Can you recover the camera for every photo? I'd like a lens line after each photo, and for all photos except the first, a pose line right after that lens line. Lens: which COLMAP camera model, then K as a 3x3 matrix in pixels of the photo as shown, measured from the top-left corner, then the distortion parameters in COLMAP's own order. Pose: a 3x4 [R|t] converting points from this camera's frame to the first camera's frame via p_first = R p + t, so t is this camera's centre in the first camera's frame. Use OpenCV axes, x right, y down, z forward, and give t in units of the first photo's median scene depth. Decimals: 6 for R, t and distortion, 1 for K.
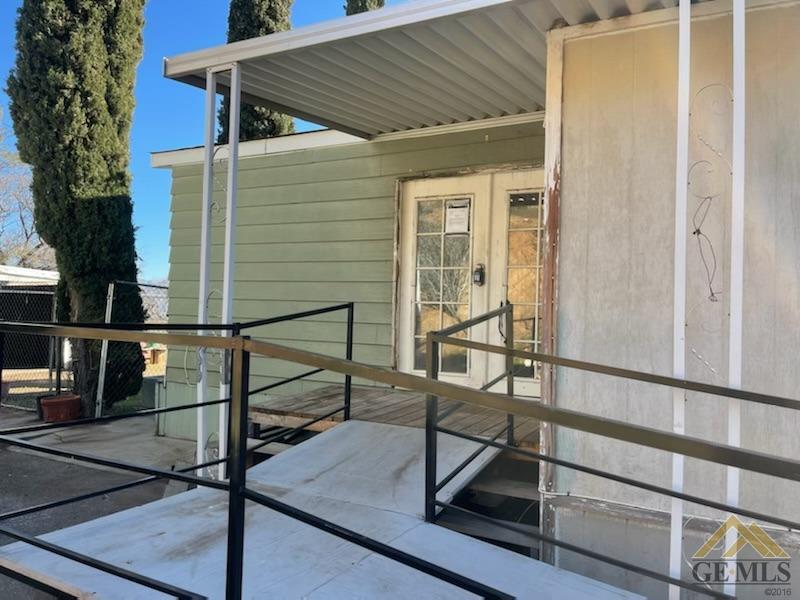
lens RADIAL K [[601.5, 0, 399.8], [0, 601.5, 297.0], [0, 0, 1]] dist [0.031414, -0.015175]
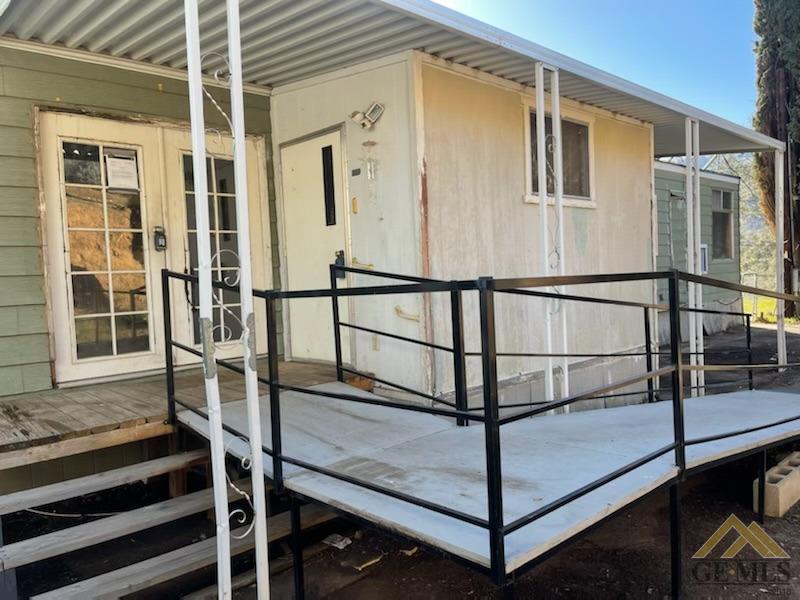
lens RADIAL K [[601.5, 0, 399.3], [0, 601.5, 301.3], [0, 0, 1]] dist [0.031414, -0.015175]
pose [[0.327794, -0.083007, 0.941095, -0.616971], [0.032393, 0.996534, 0.076614, -0.000523], [-0.944194, 0.005372, 0.329347, 0.362096]]
